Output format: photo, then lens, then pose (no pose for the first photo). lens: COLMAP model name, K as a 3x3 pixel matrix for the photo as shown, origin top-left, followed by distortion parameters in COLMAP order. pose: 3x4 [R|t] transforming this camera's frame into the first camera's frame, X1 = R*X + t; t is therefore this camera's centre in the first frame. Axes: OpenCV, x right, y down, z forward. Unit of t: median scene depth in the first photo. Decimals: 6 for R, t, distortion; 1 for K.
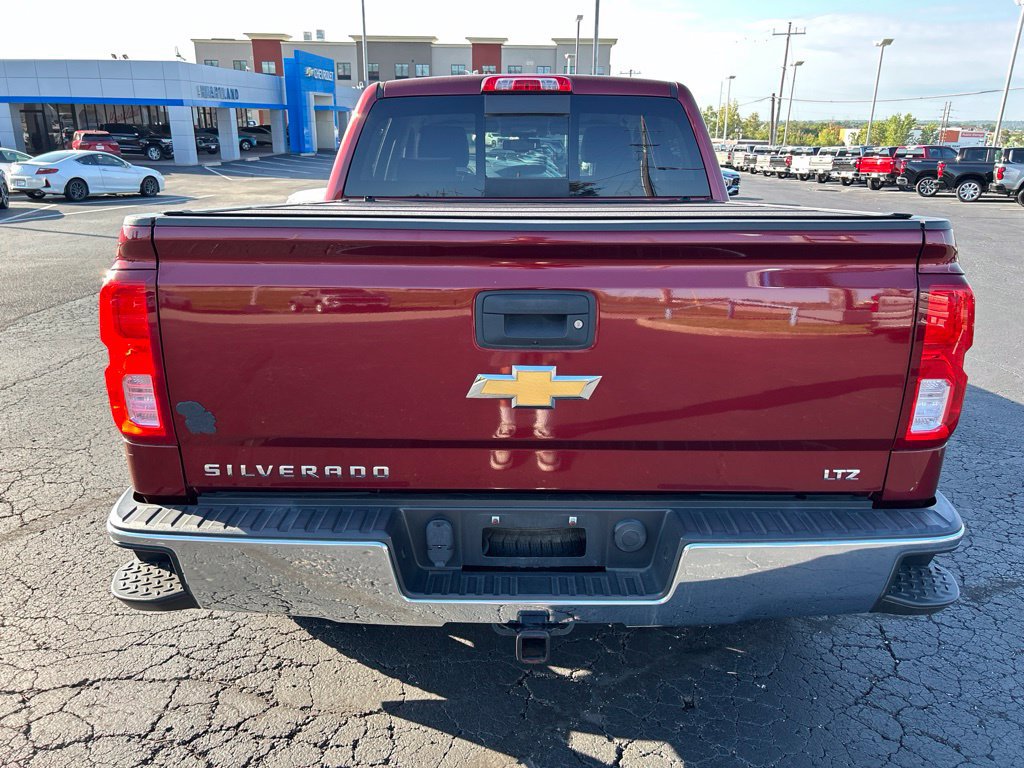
lens RADIAL K [[803.6, 0, 512.0], [0, 803.6, 384.0], [0, 0, 1]] dist [0.031199, -0.001246]
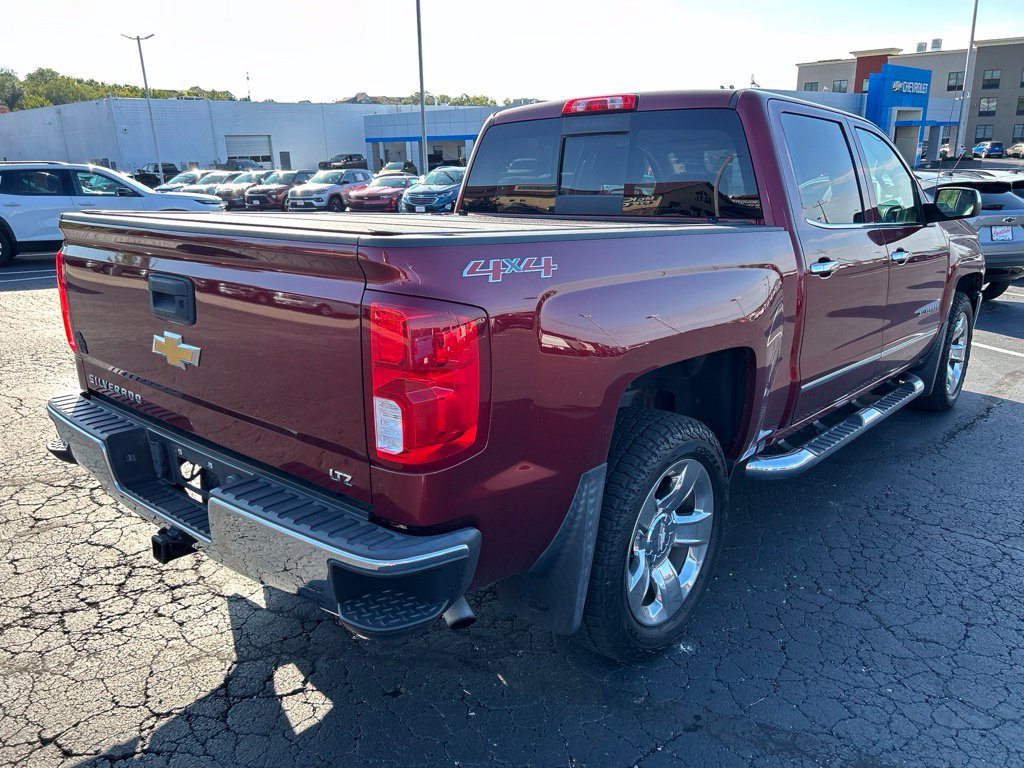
lens RADIAL K [[822.1, 0, 512.0], [0, 822.1, 384.0], [0, 0, 1]] dist [0.005539, -0.009480]
pose [[0.737151, 0.156965, -0.657245, 0.585378], [-0.175307, 0.983768, 0.038325, -0.039879], [0.652592, 0.086969, 0.752702, 0.156415]]
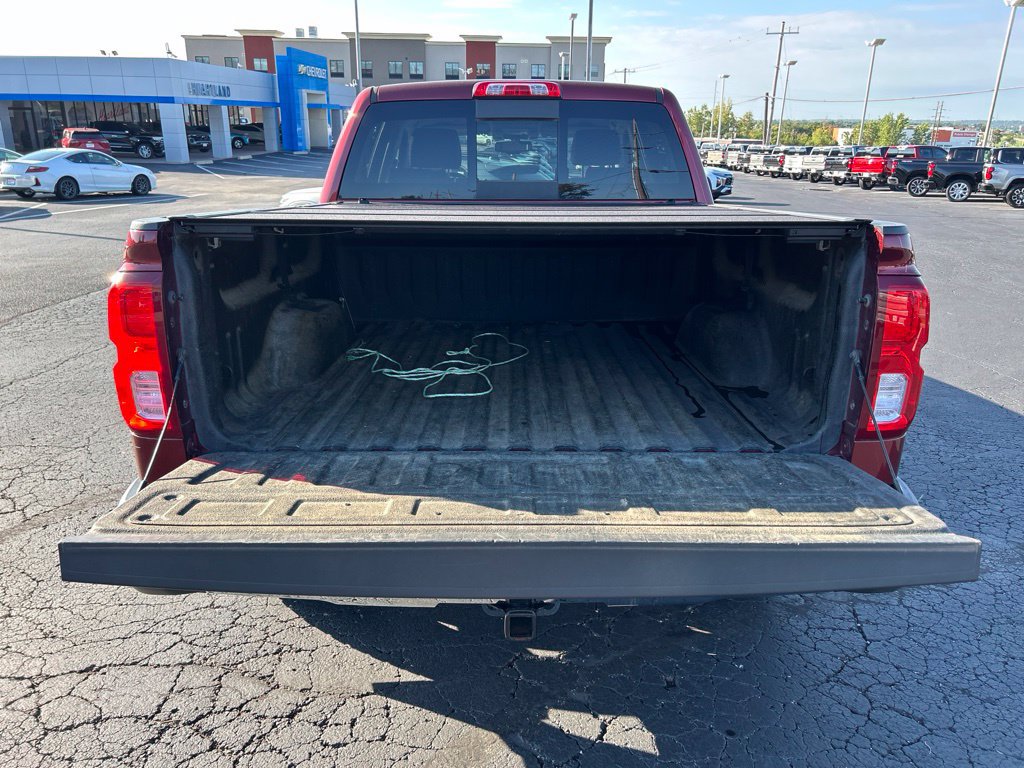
lens RADIAL K [[808.3, 0, 521.5], [0, 808.3, 390.3], [0, 0, 1]] dist [0.025690, 0.002932]
pose [[0.999854, -0.002864, 0.016848, 0.004920], [0.002725, 0.999962, 0.008265, 0.002847], [-0.016871, -0.008218, 0.999824, -0.032525]]
